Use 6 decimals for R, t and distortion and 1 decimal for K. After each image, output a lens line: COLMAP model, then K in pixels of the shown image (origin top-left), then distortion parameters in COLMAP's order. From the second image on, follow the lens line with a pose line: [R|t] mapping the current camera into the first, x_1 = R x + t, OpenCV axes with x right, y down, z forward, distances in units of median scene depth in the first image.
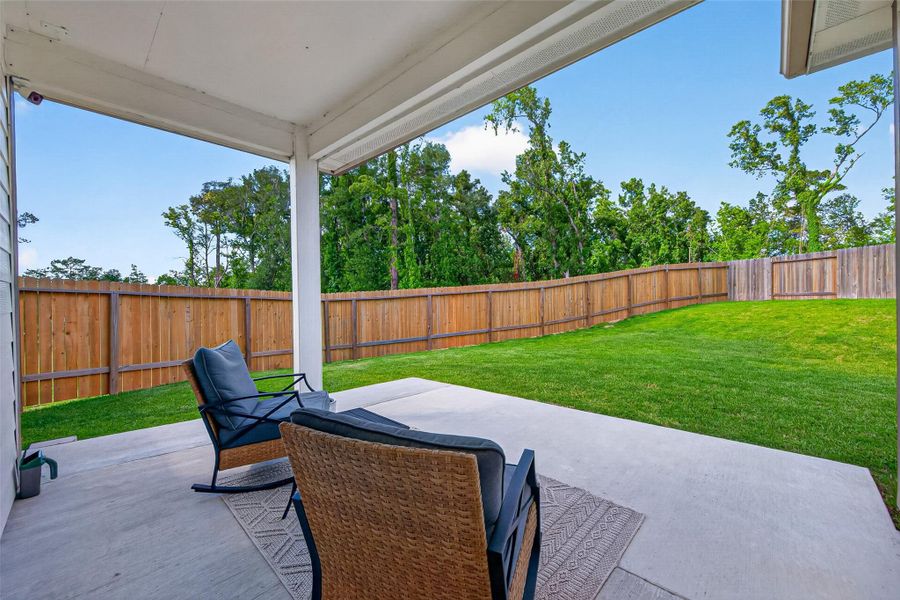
lens RADIAL K [[346.2, 0, 449.9], [0, 346.2, 296.8], [0, 0, 1]] dist [0.002591, 0.000187]
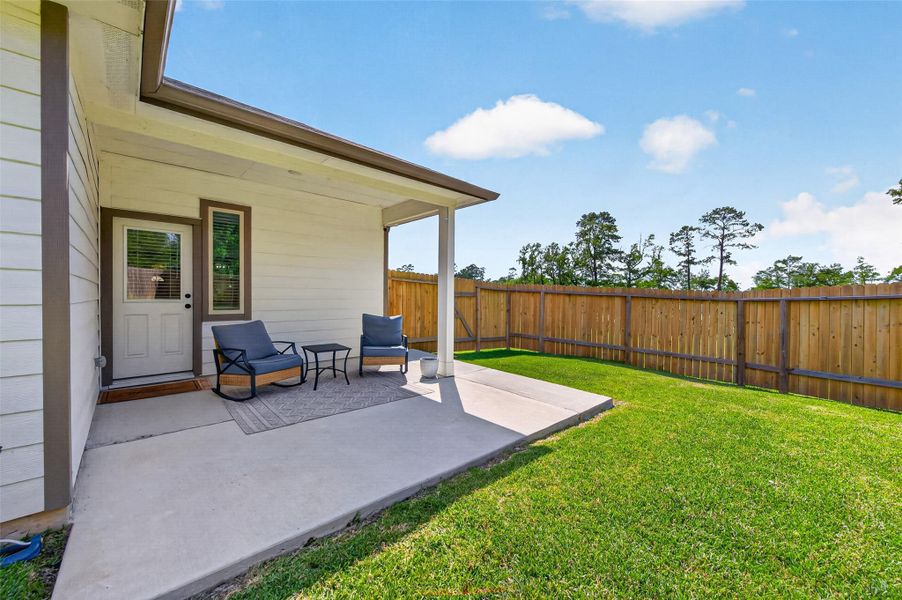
lens RADIAL K [[349.2, 0, 453.3], [0, 349.2, 298.4], [0, 0, 1]] dist [0.004074, 0.000049]
pose [[-0.065643, 0.018707, -0.997668, 0.079682], [-0.004261, 0.999810, 0.019028, -0.000905], [0.997834, 0.005501, -0.065551, 0.078102]]
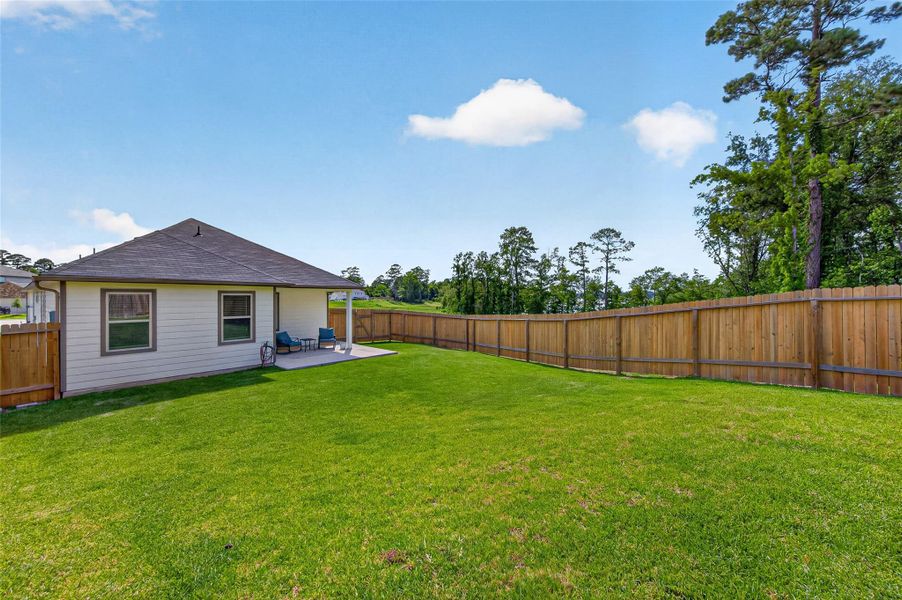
lens RADIAL K [[350.8, 0, 440.8], [0, 350.8, 296.6], [0, 0, 1]] dist [0.000895, 0.000015]
pose [[0.041996, 0.015165, -0.999003, 0.423236], [0.007252, 0.999854, 0.015483, -0.041759], [0.999091, -0.007895, 0.041880, 0.176450]]
